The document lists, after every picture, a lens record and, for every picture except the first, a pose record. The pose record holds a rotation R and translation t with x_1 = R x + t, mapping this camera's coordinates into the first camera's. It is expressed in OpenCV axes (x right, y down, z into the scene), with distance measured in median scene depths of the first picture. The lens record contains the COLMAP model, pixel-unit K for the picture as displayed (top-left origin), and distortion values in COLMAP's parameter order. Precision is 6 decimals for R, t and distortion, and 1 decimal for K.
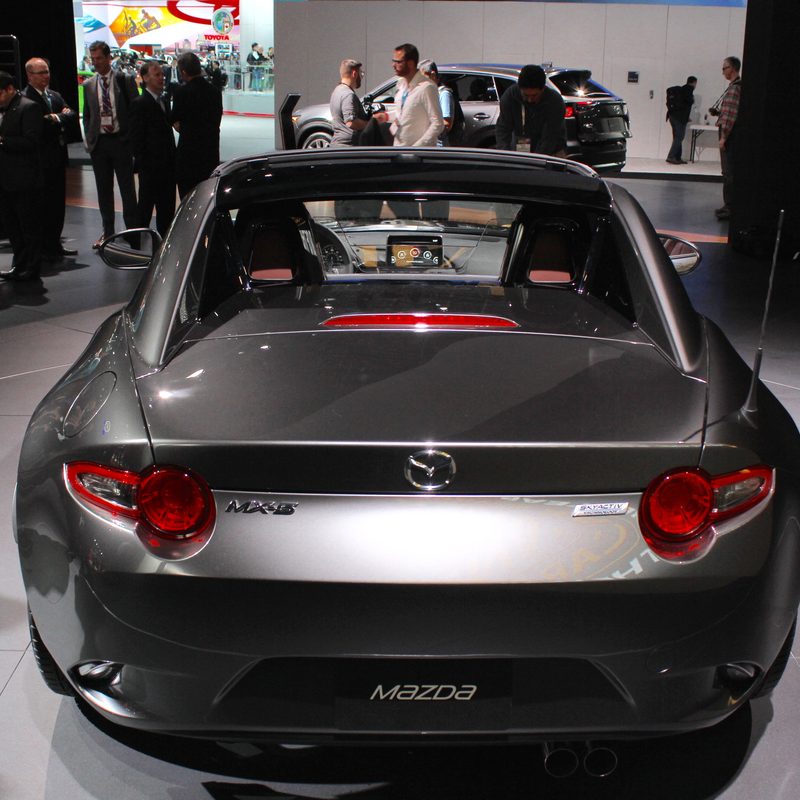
lens RADIAL K [[1174.4, 0, 400.8], [0, 1174.4, 401.5], [0, 0, 1]] dist [-0.095651, 0.000000]
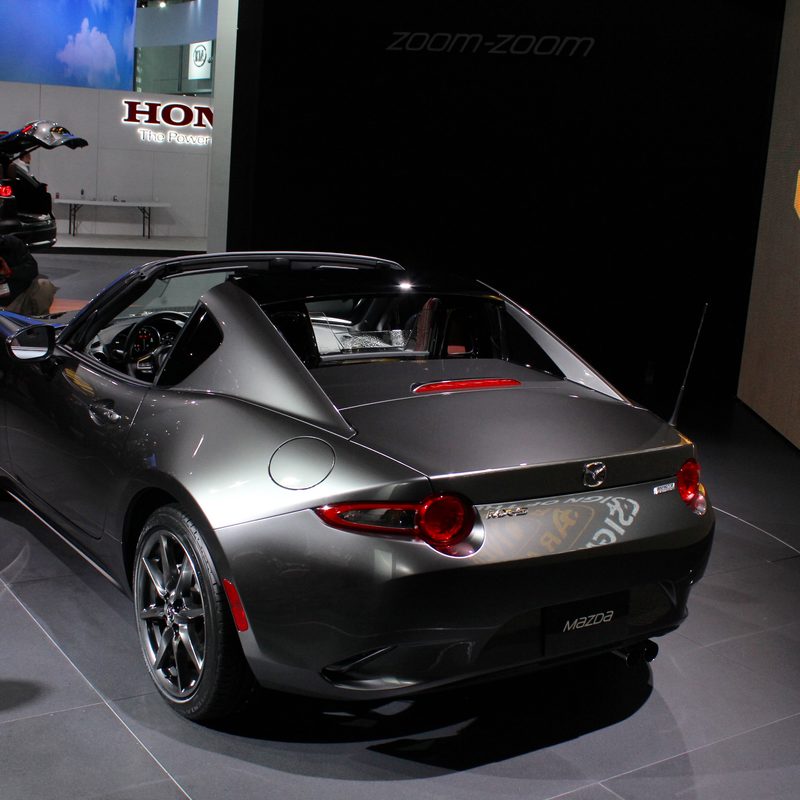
lens RADIAL K [[1174.4, 0, 398.0], [0, 1174.4, 402.7], [0, 0, 1]] dist [-0.095651, 0.000000]
pose [[0.833682, -0.073473, 0.547336, -1.010264], [0.103427, 0.994346, -0.024058, -0.025909], [-0.542474, 0.076666, 0.836567, -0.173570]]
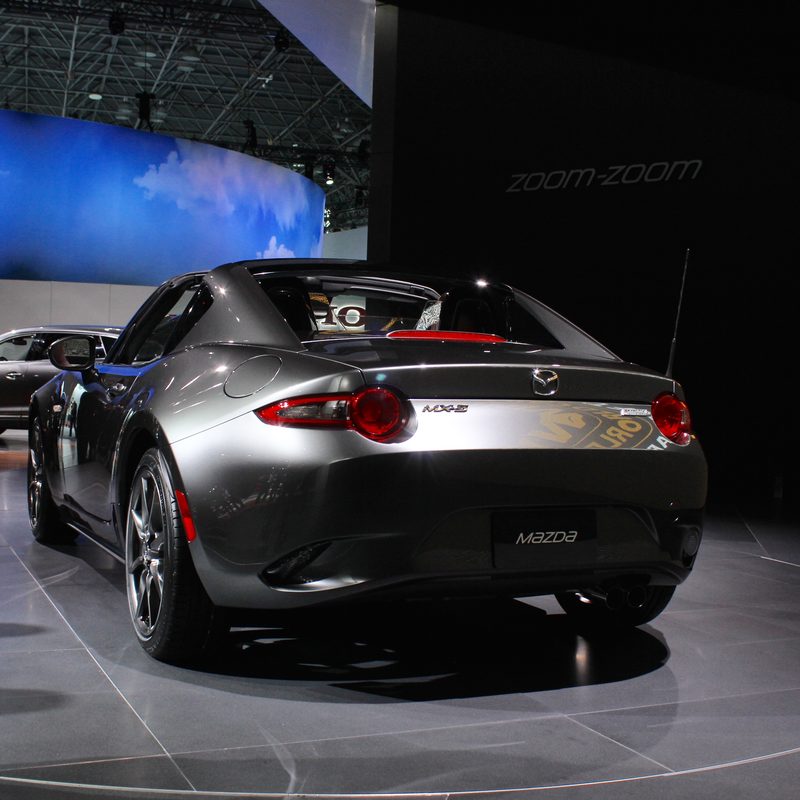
lens RADIAL K [[1174.4, 0, 400.7], [0, 1174.4, 405.5], [0, 0, 1]] dist [-0.095651, 0.000000]
pose [[0.914608, 0.003198, 0.404329, -0.745246], [0.098422, 0.968132, -0.230292, 0.409319], [-0.392180, 0.250421, 0.885146, -0.275035]]
